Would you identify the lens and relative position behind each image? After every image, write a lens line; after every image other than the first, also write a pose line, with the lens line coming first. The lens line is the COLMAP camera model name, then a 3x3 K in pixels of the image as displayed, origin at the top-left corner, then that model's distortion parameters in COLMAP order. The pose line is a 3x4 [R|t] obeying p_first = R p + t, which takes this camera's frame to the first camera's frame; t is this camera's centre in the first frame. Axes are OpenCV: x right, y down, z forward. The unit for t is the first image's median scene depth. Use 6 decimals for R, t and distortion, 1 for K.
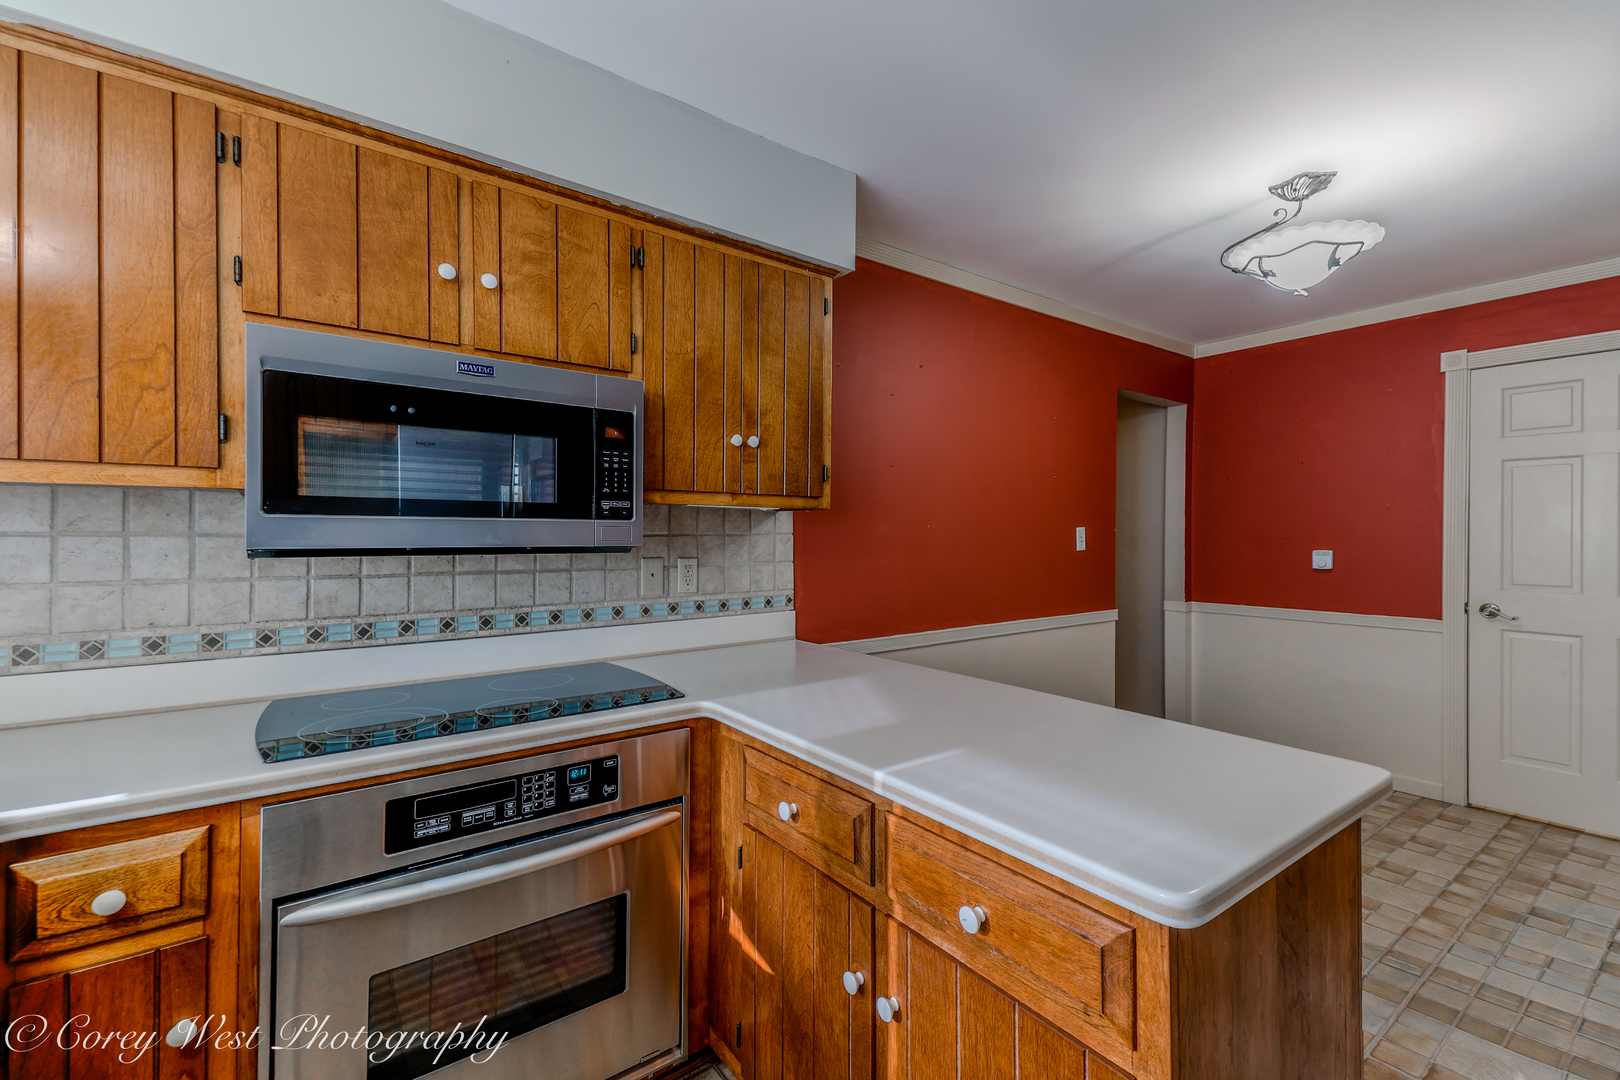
lens RADIAL K [[691.7, 0, 810.0], [0, 691.7, 540.0], [0, 0, 1]] dist [0.002867, -0.000001]
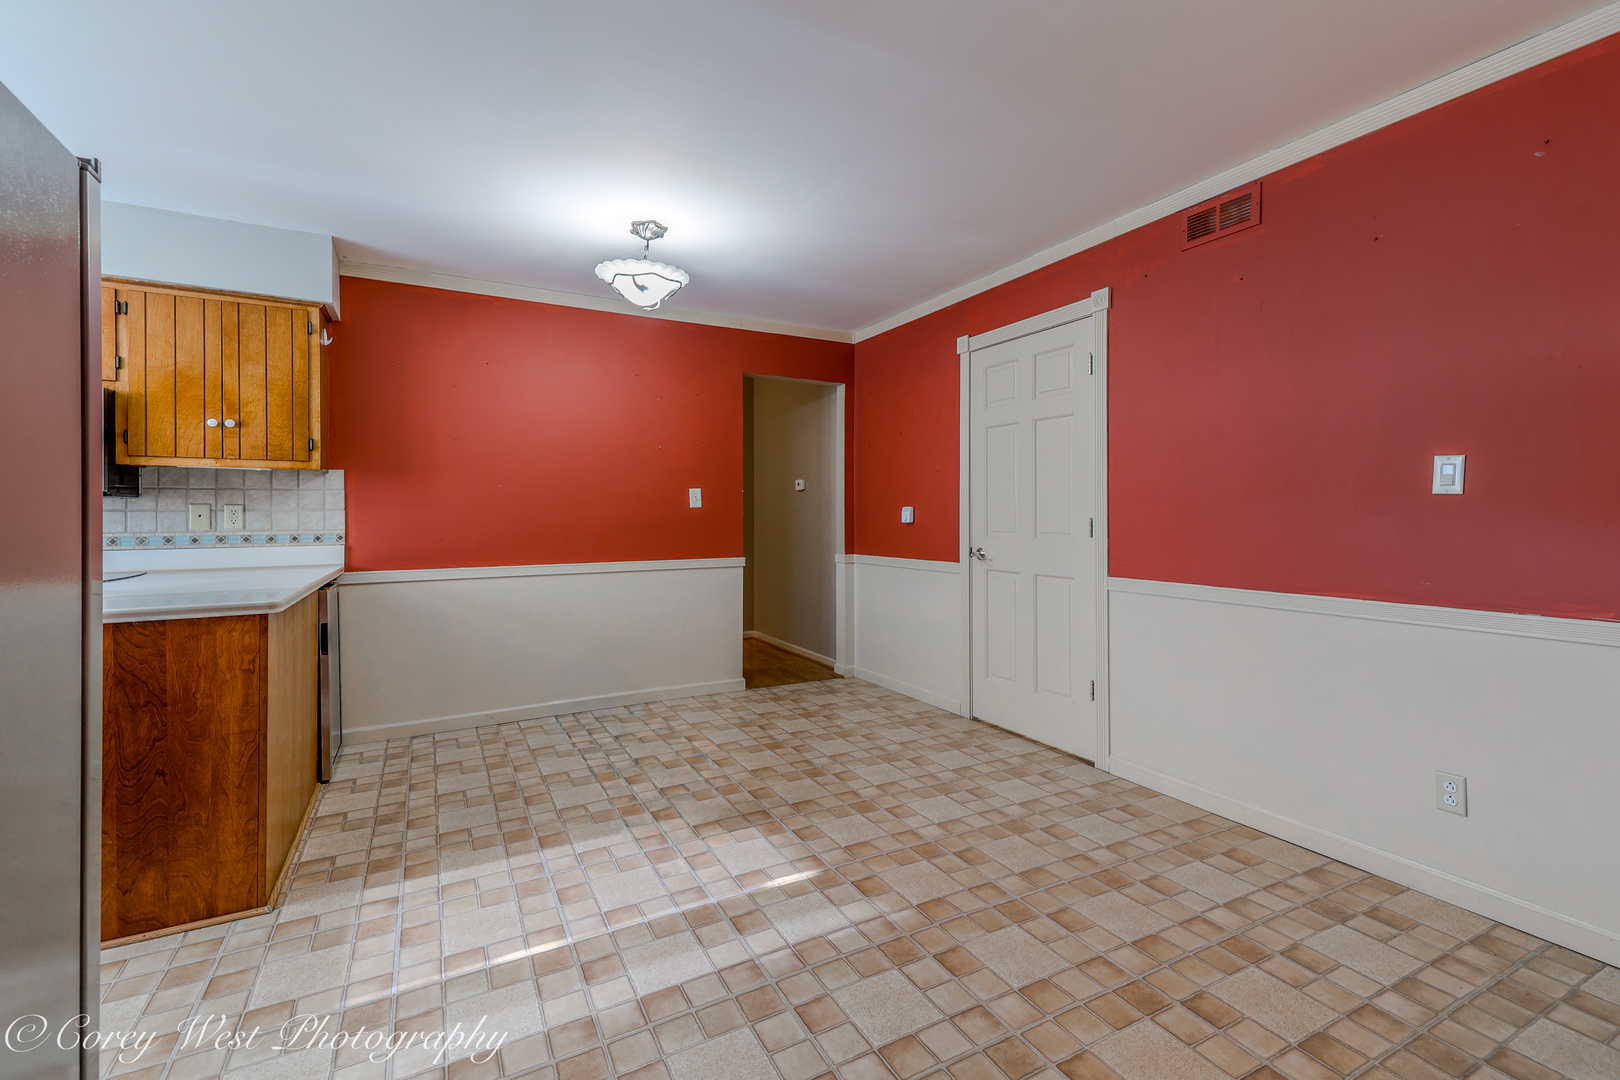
lens RADIAL K [[713.9, 0, 859.8], [0, 713.9, 520.6], [0, 0, 1]] dist [0.000926, -0.000283]
pose [[0.994801, -0.003646, -0.101773, 1.185583], [0.003264, 0.999987, -0.003921, 0.064240], [0.101786, 0.003569, 0.994800, -0.324390]]
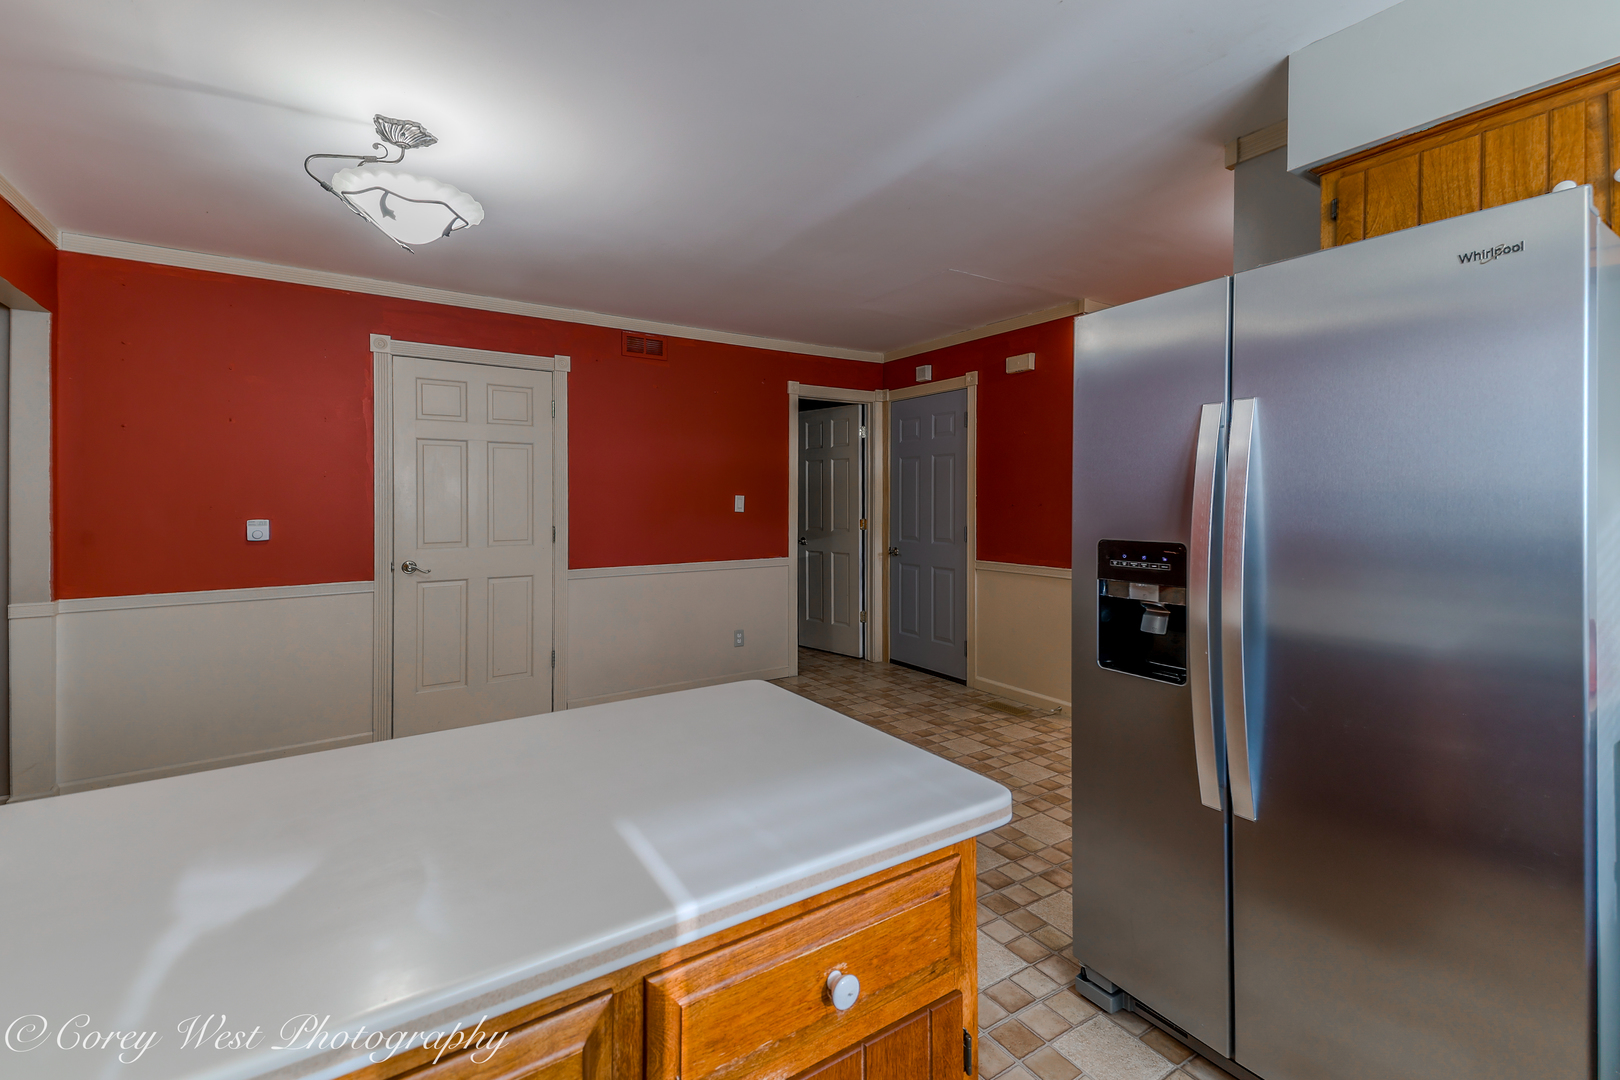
lens RADIAL K [[701.8, 0, 801.0], [0, 701.8, 504.3], [0, 0, 1]] dist [0.009612, -0.000132]
pose [[0.044502, -0.005872, 0.998992, -0.214978], [0.012948, 0.999902, 0.005300, -0.001376], [-0.998925, 0.012699, 0.044574, 0.388412]]
